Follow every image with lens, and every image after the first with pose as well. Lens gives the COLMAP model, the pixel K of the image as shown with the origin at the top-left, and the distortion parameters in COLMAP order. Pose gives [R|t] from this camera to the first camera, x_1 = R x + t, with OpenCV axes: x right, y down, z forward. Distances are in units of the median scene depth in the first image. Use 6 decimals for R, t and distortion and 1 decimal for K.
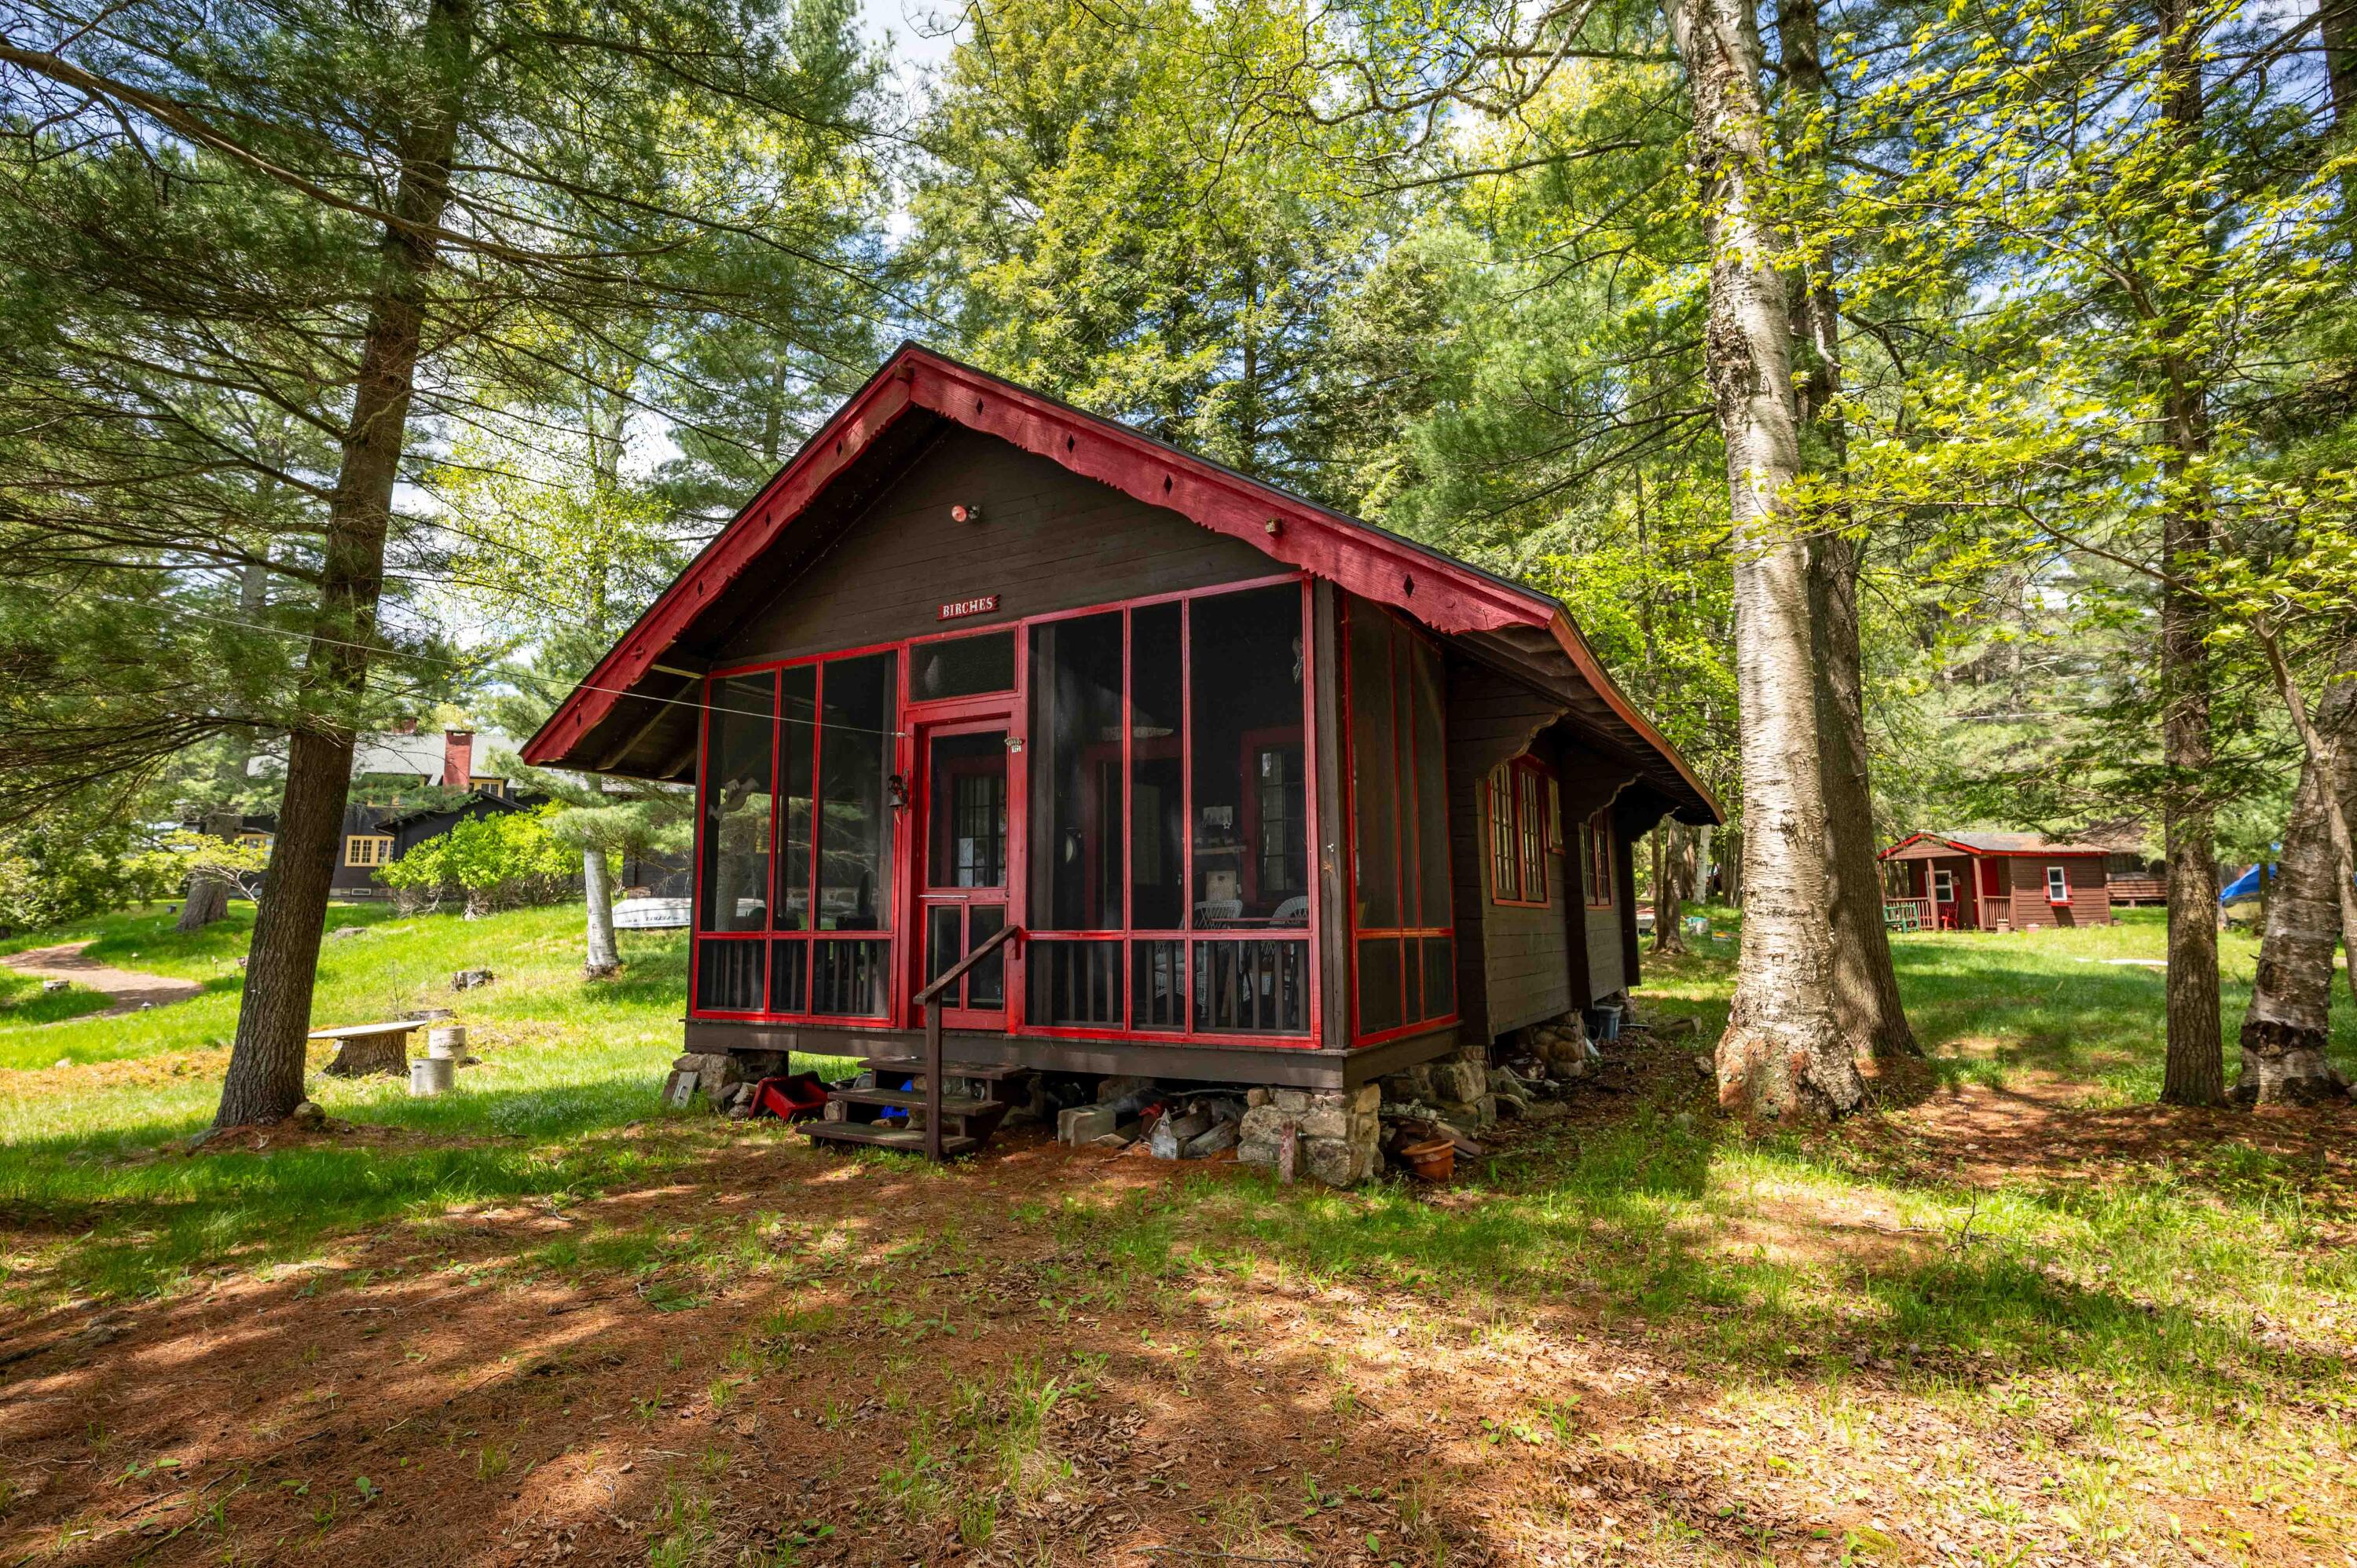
lens RADIAL K [[1108.2, 0, 1178.9], [0, 1108.2, 821.9], [0, 0, 1]] dist [0.002756, 0.000153]
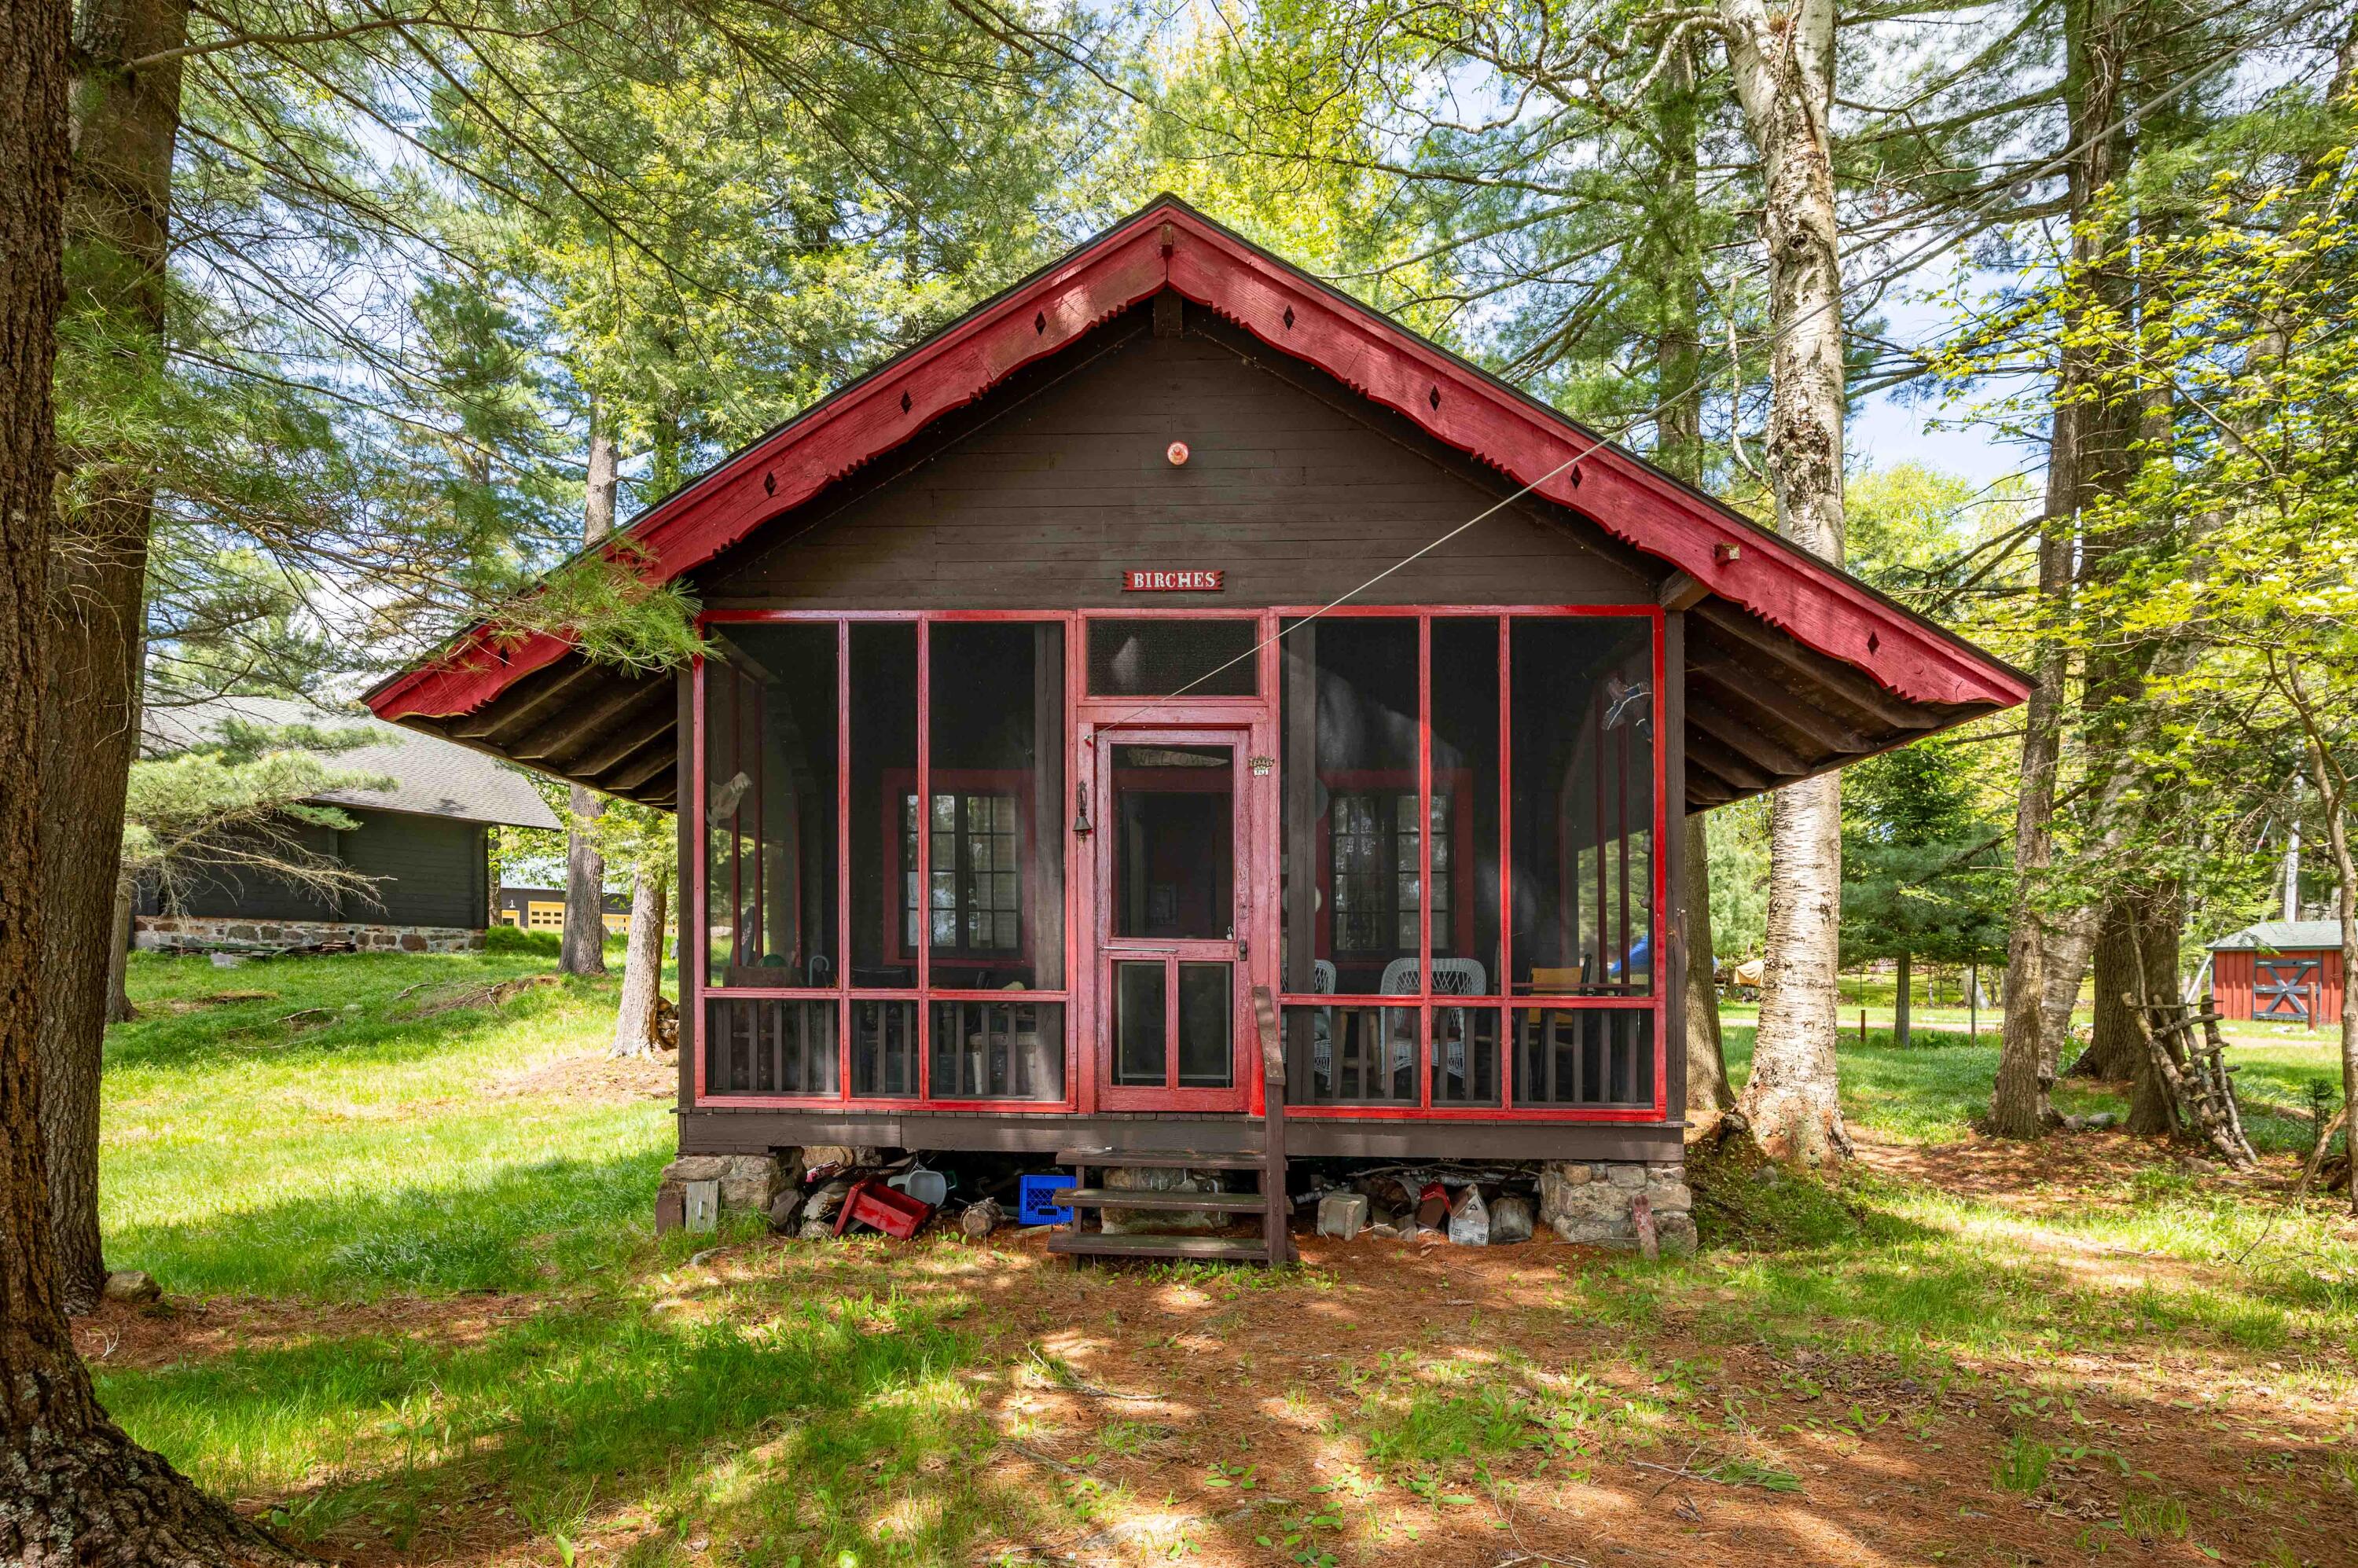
lens RADIAL K [[1189.8, 0, 1180.0], [0, 1189.8, 1019.0], [0, 0, 1]] dist [0.000918, 0.000221]
pose [[0.897023, 0.001470, 0.441981, -0.575554], [-0.055310, 0.992507, 0.108953, 0.022307], [-0.438509, -0.122179, 0.890383, 0.222308]]
